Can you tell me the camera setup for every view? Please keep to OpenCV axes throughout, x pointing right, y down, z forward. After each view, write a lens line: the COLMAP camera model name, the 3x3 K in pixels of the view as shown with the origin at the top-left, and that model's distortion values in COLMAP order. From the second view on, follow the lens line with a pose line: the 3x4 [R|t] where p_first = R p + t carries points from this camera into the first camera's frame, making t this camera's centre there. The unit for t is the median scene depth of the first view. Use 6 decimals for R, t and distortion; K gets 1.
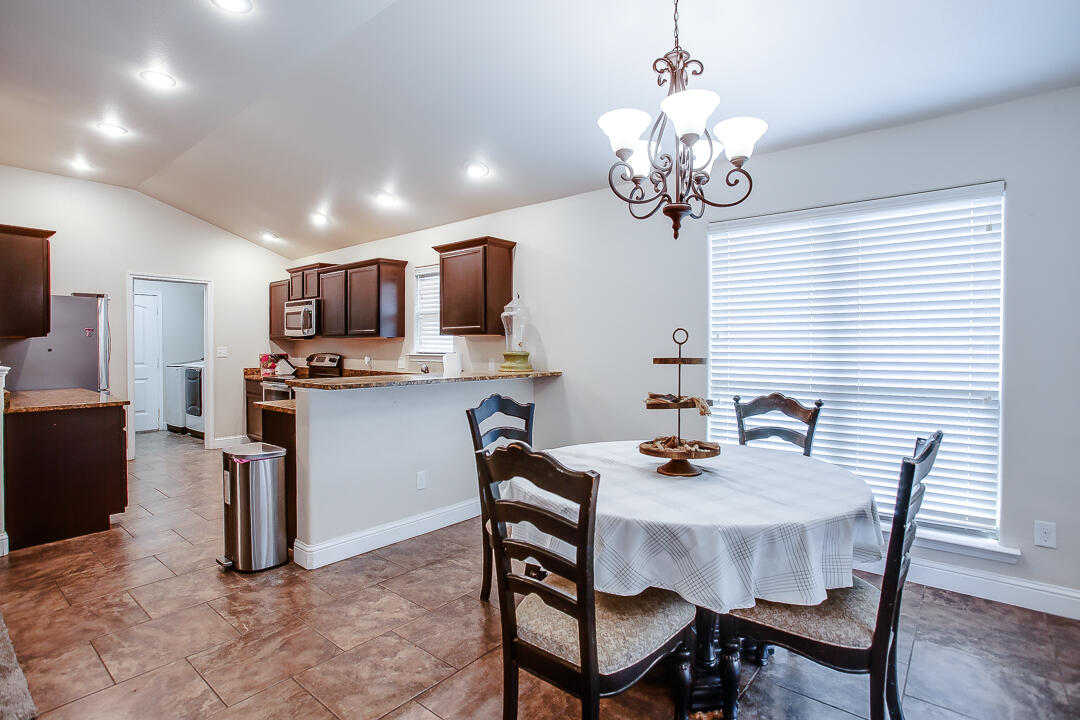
lens RADIAL K [[541.5, 0, 539.1], [0, 541.5, 356.0], [0, 0, 1]] dist [-0.058791, 0.032594]
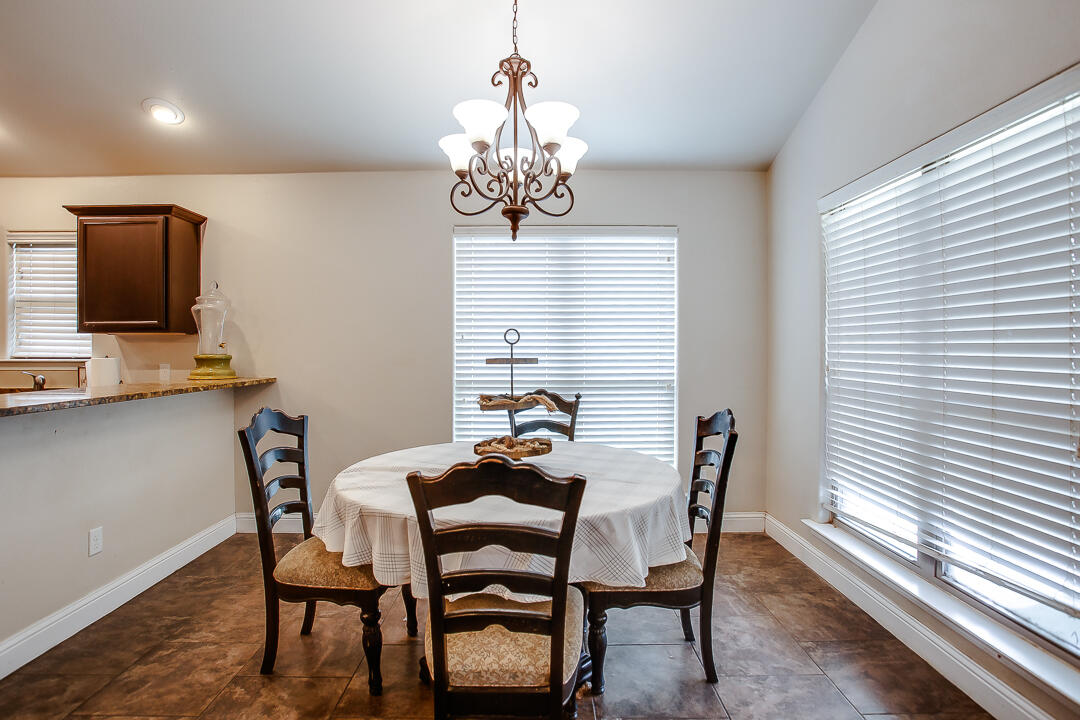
lens RADIAL K [[545.2, 0, 538.4], [0, 545.2, 351.0], [0, 0, 1]] dist [-0.064725, 0.032134]
pose [[0.767602, -0.004764, 0.640910, -0.278429], [0.013499, 0.999871, -0.008735, -0.000289], [-0.640785, 0.015357, 0.767567, 0.142055]]
